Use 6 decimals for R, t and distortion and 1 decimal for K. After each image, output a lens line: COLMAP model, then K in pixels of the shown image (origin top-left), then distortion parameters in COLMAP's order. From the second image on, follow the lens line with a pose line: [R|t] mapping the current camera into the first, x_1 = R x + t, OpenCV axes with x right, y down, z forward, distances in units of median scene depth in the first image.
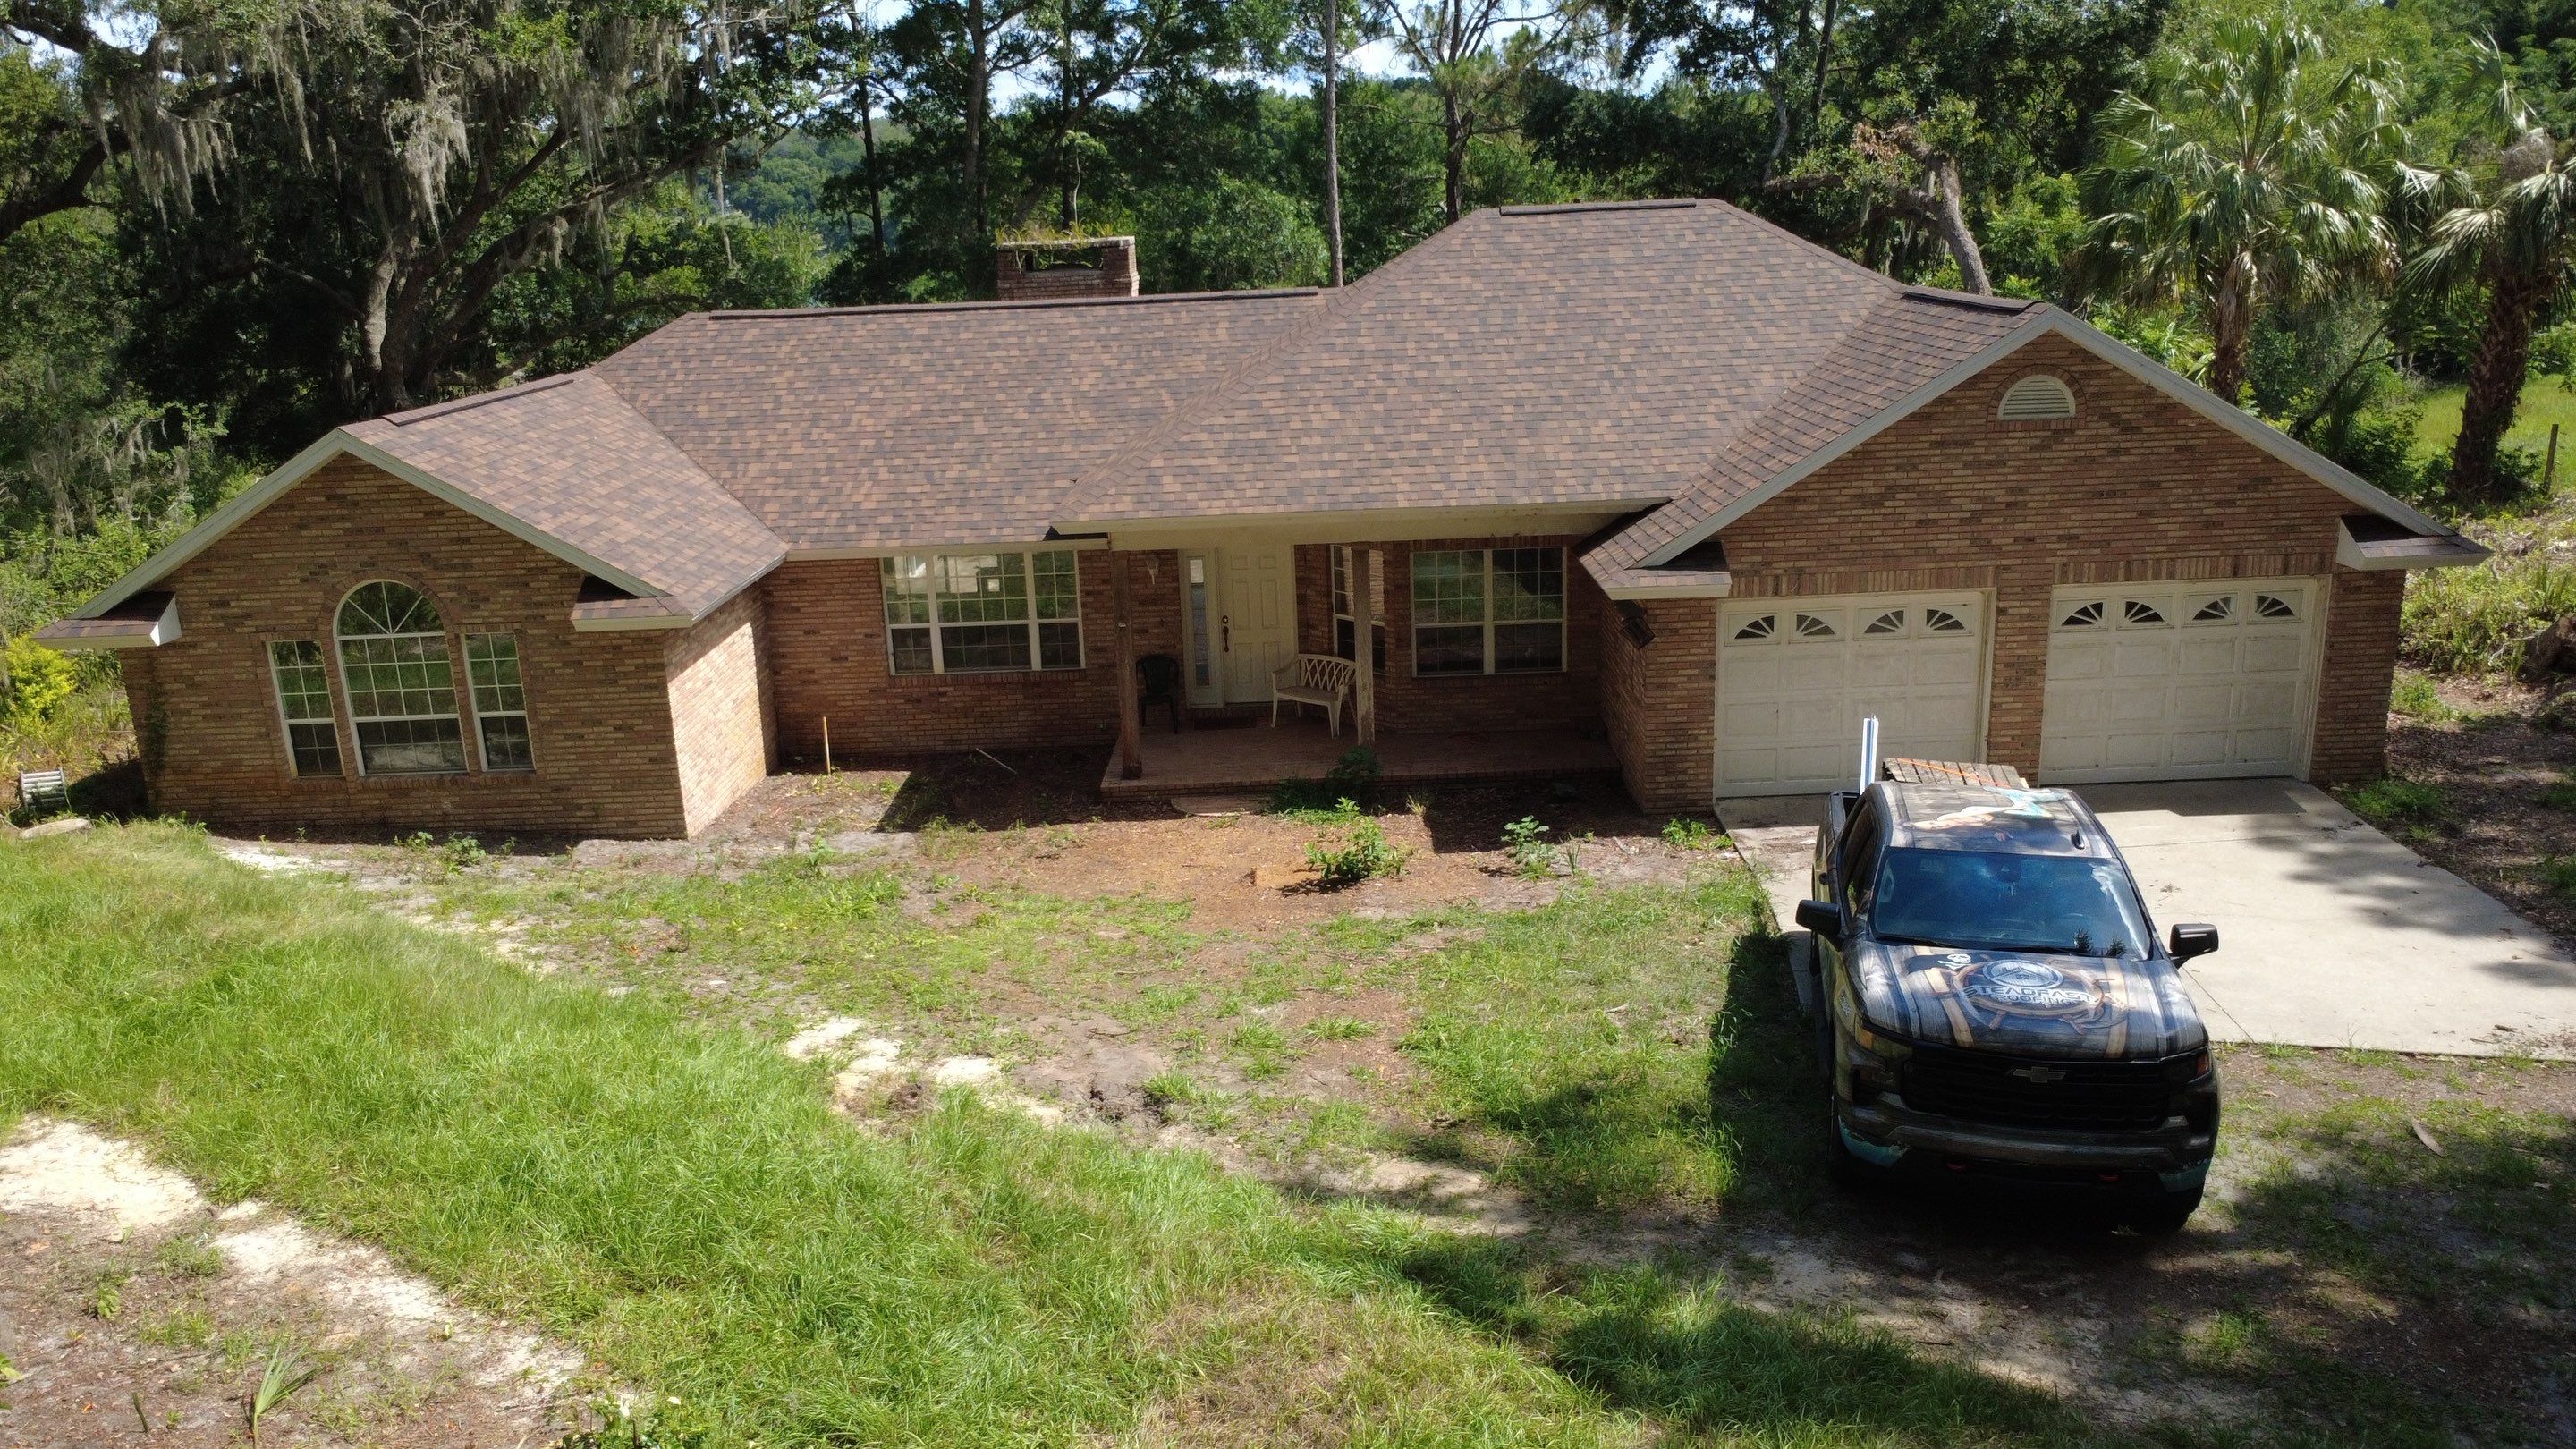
lens RADIAL K [[1876.8, 0, 1290.2], [0, 1876.8, 722.0], [0, 0, 1]] dist [-0.000727, 0.000887]
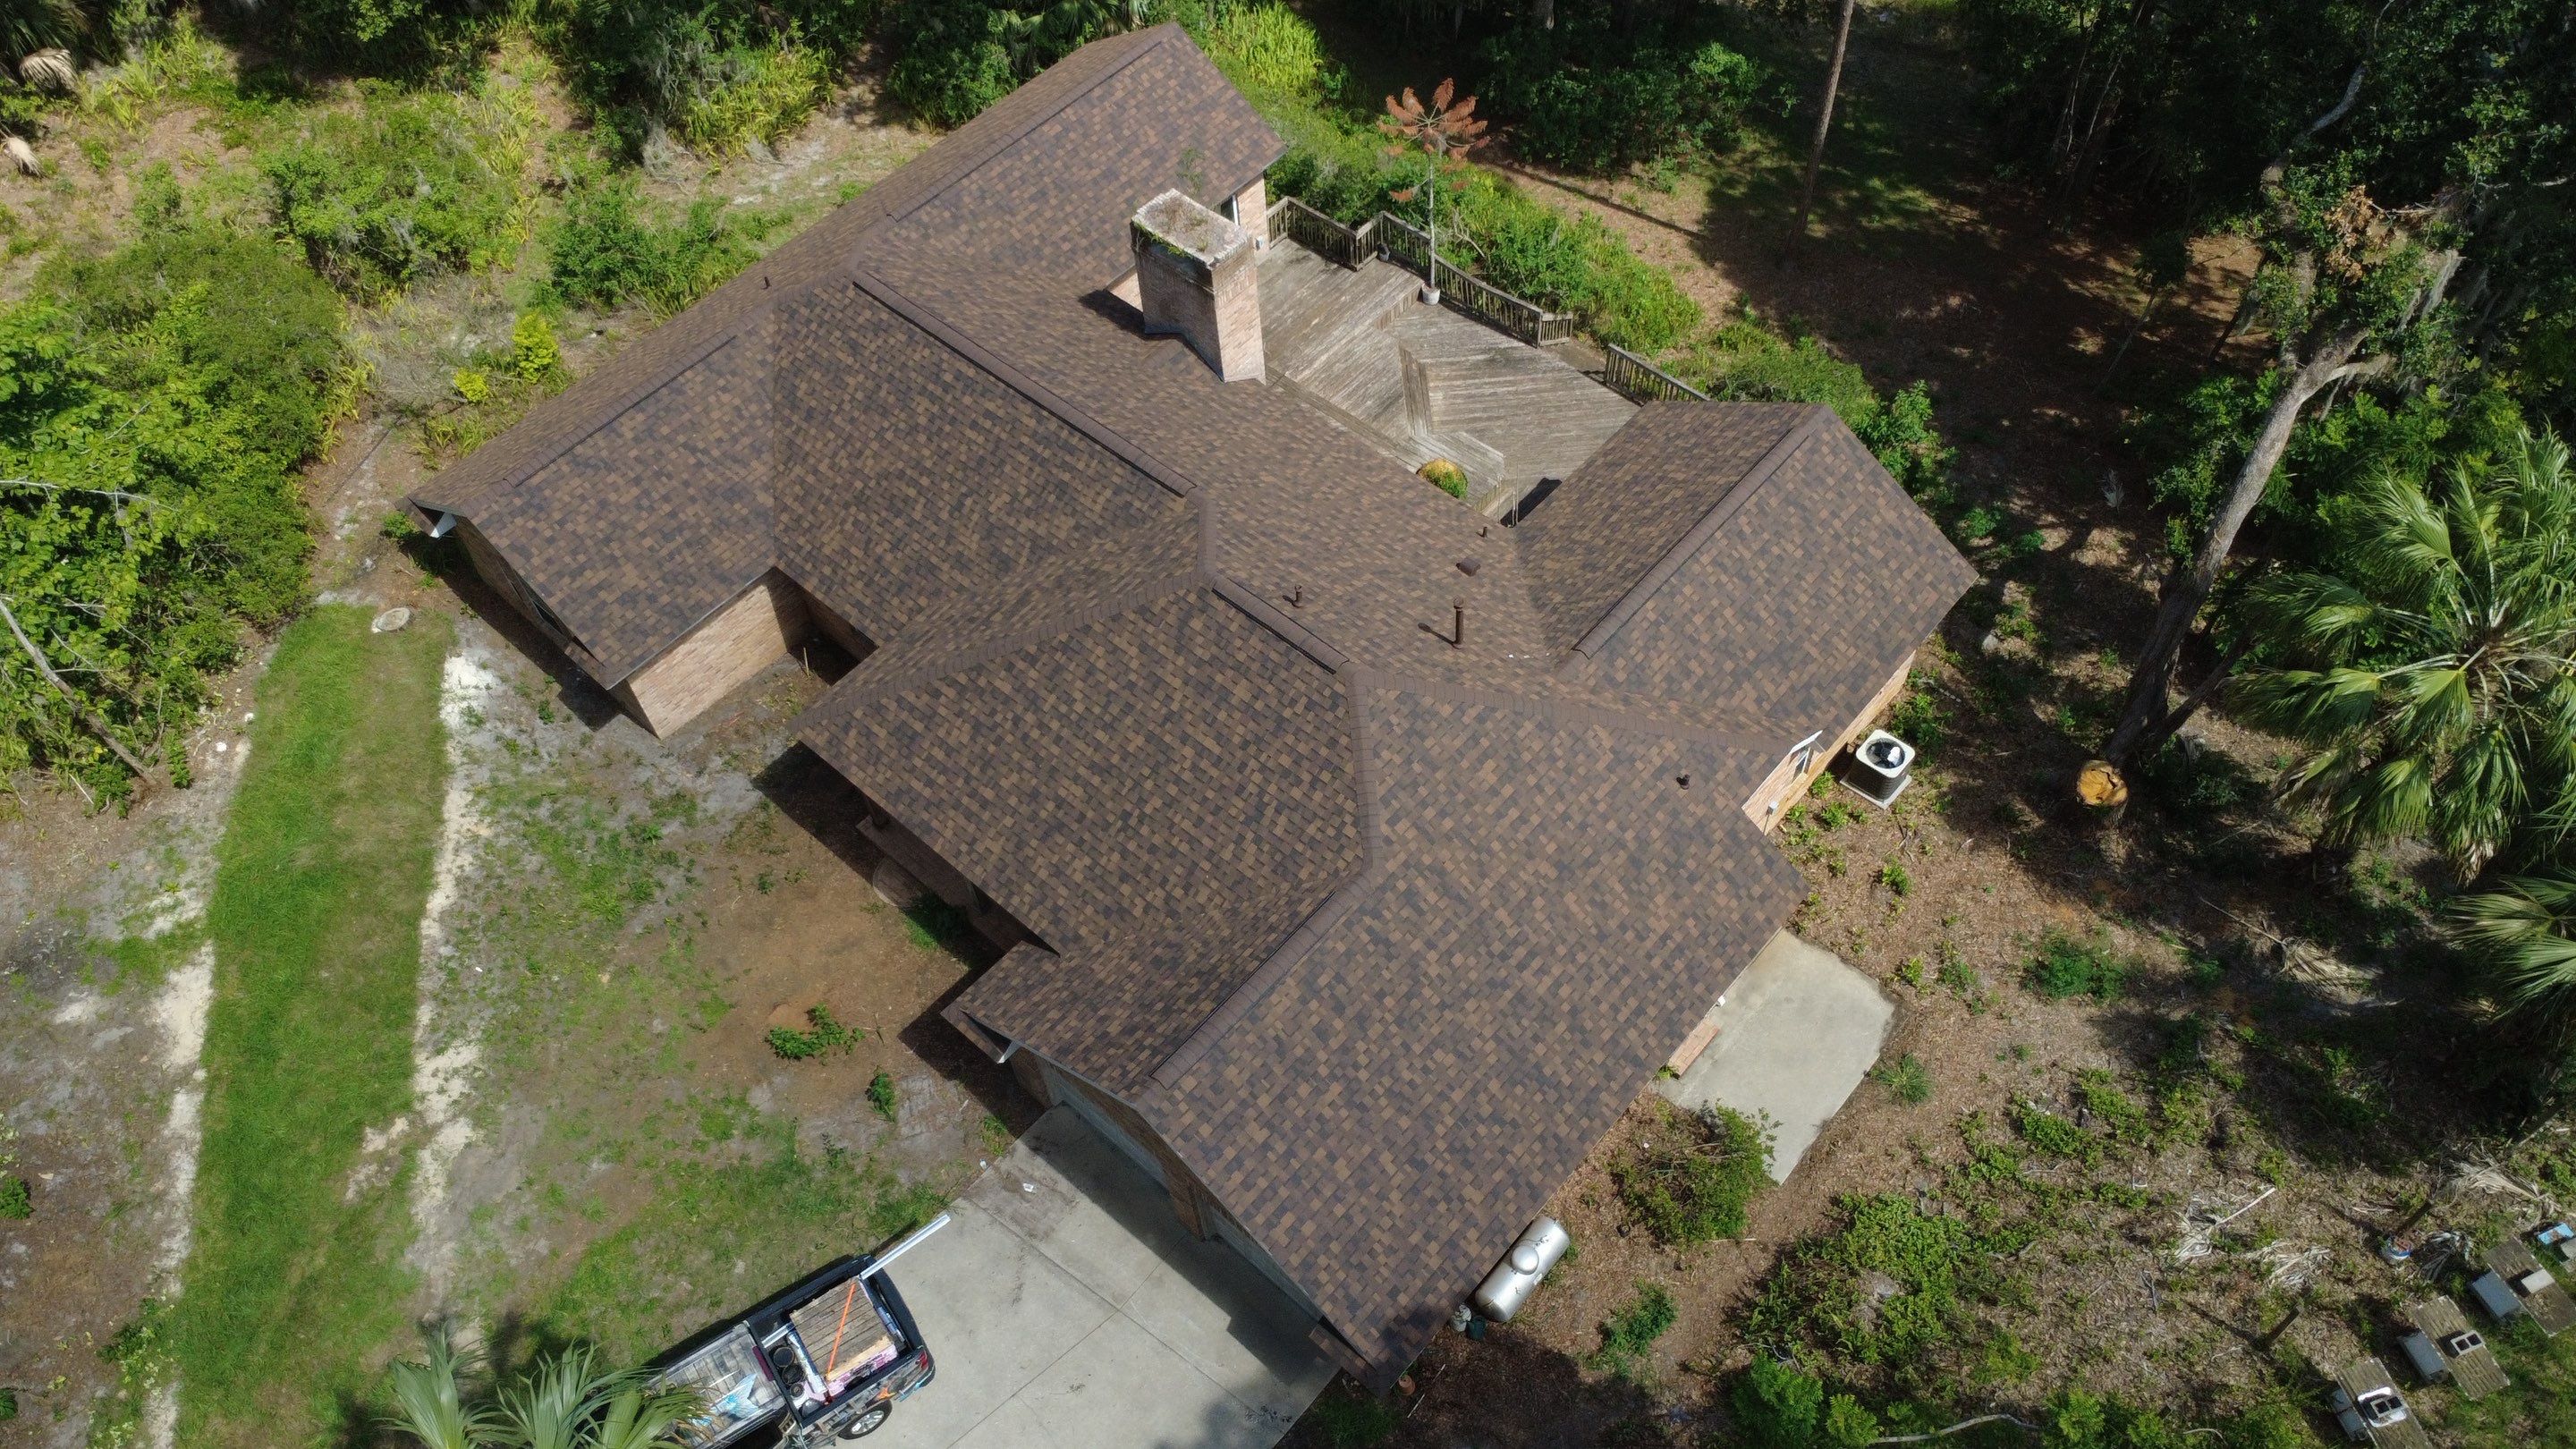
lens RADIAL K [[1876.8, 0, 1285.0], [0, 1876.8, 722.7], [0, 0, 1]] dist [-0.000727, 0.000887]
pose [[0.747605, 0.534794, -0.393806, 0.716846], [-0.155050, 0.717109, 0.679495, -1.114169], [0.645792, -0.446934, 0.619034, 0.286398]]
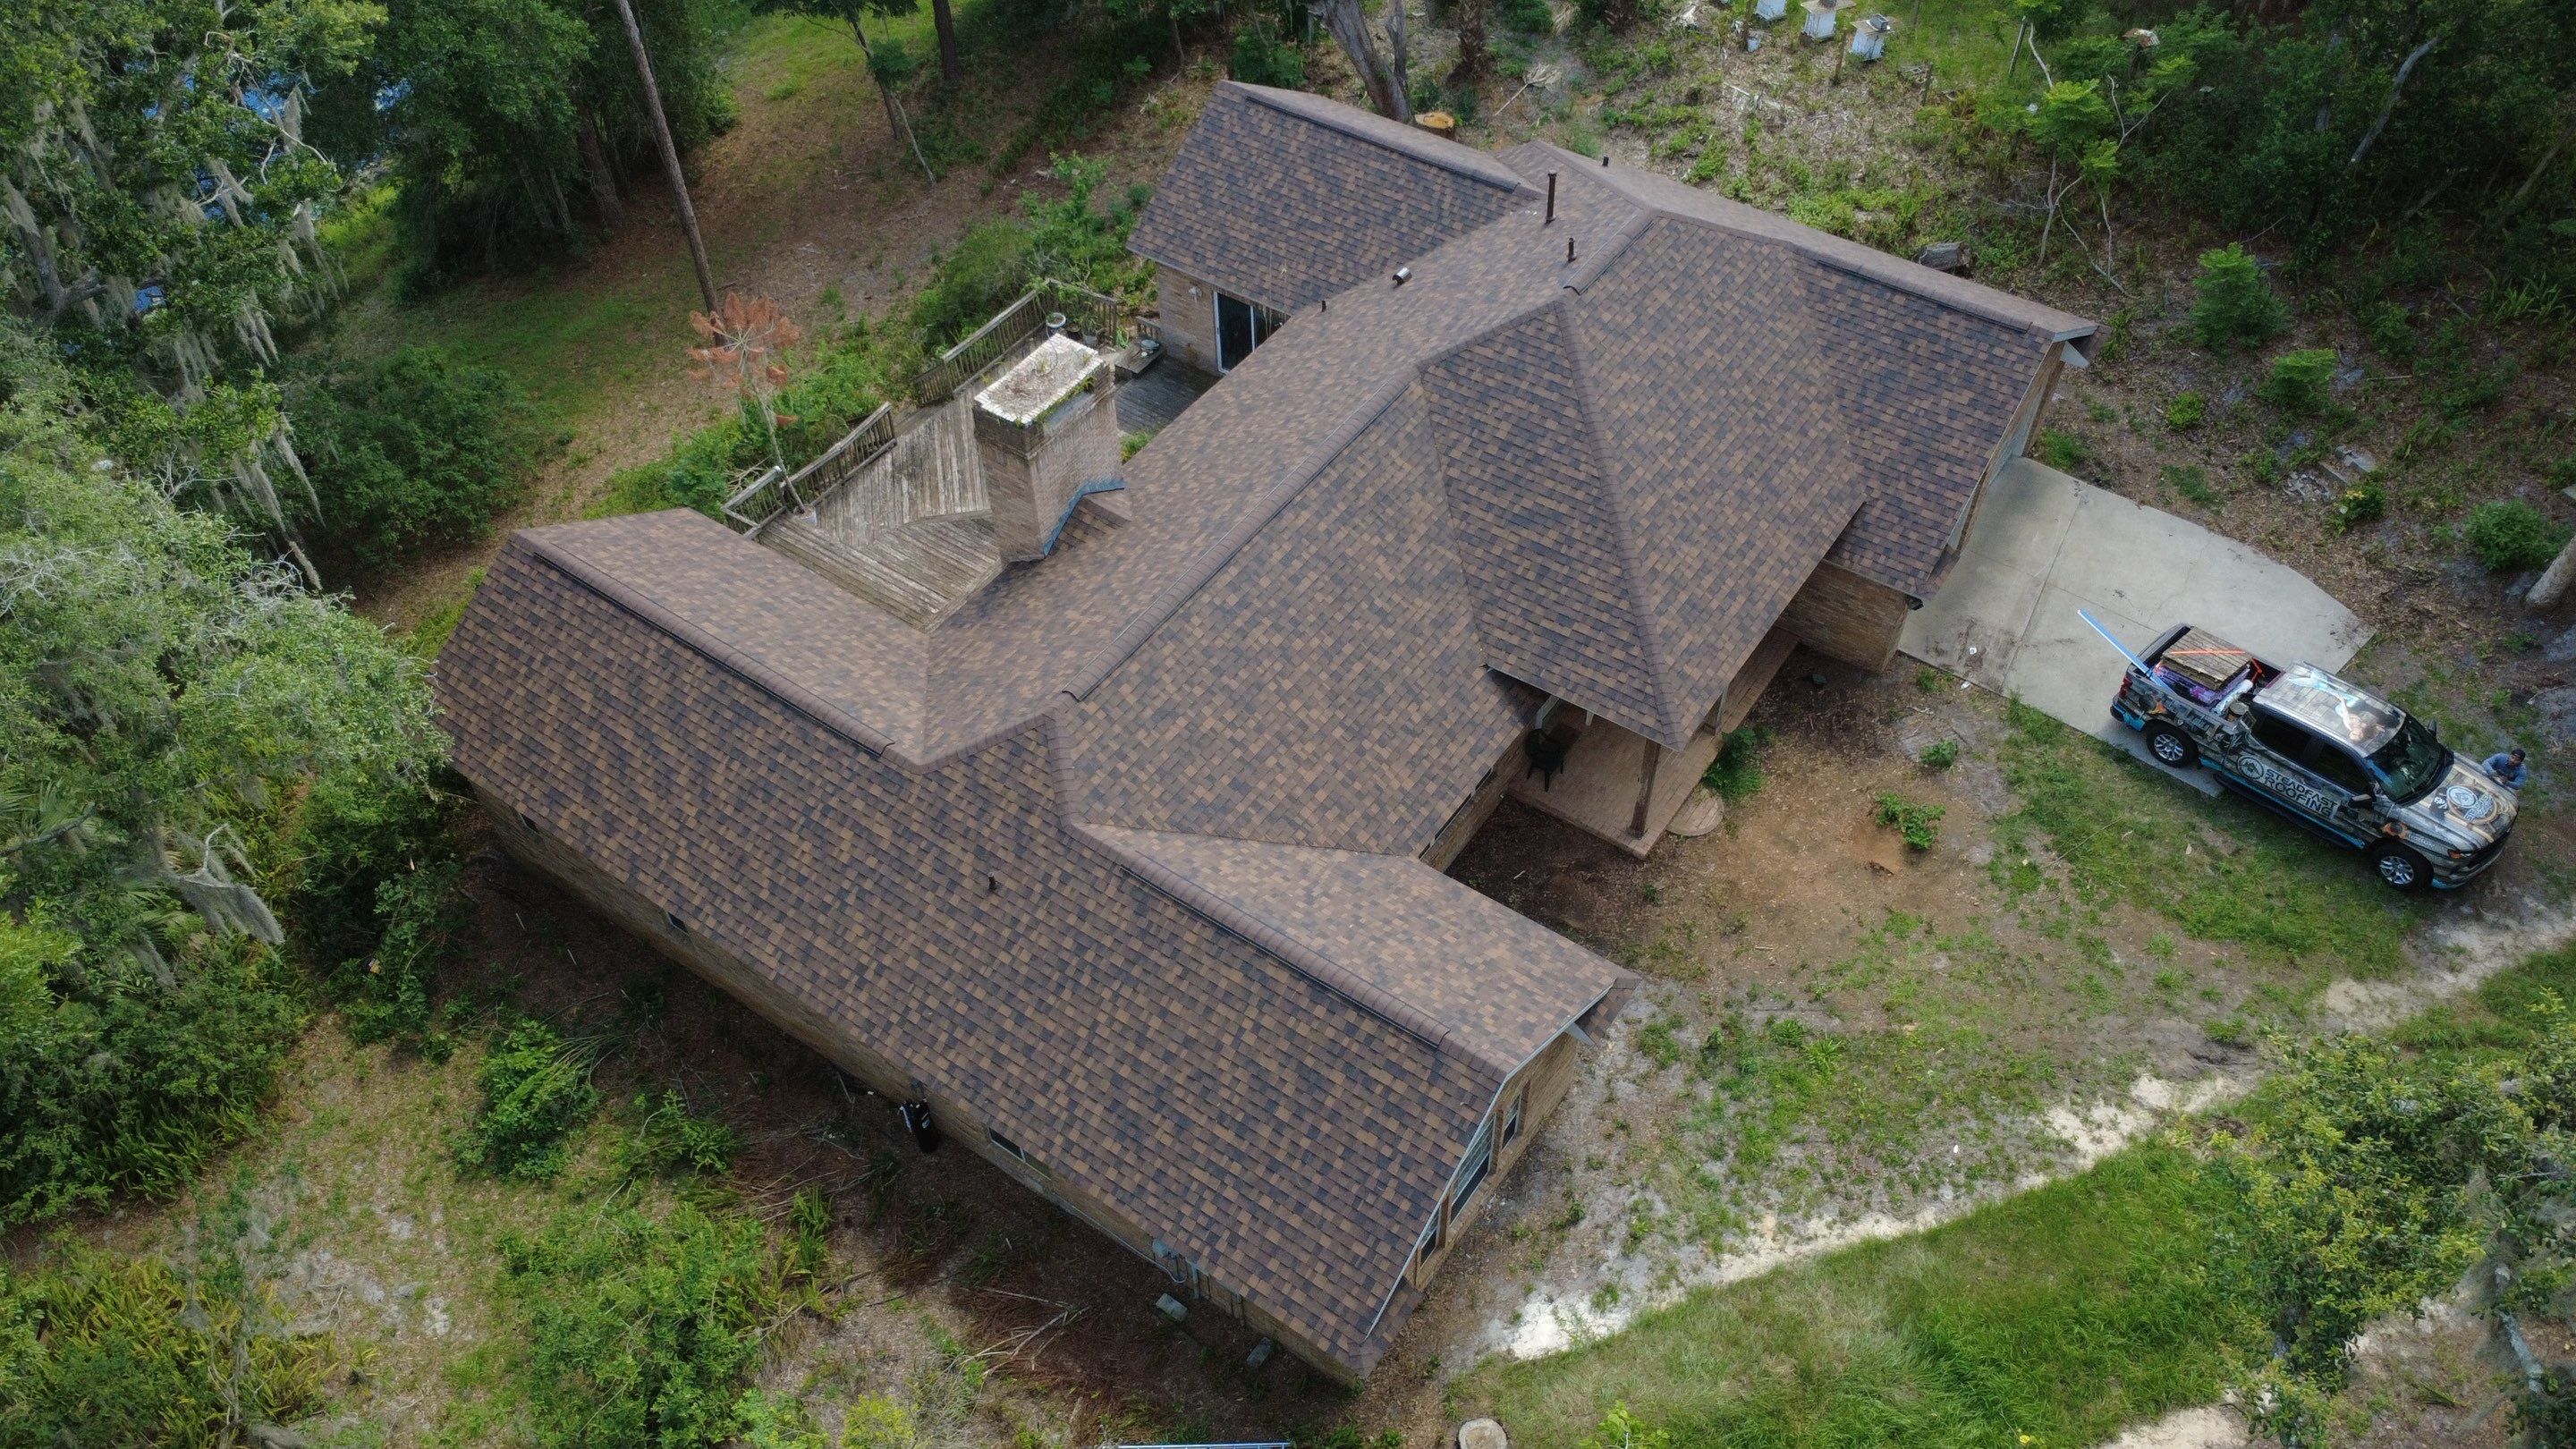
lens RADIAL K [[1876.8, 0, 1285.4], [0, 1876.8, 720.7], [0, 0, 1]] dist [-0.000727, 0.000887]
pose [[0.571740, -0.595140, 0.564732, -0.970455], [0.222149, 0.774917, 0.591737, -0.919413], [-0.789787, -0.212866, 0.575261, 0.400784]]
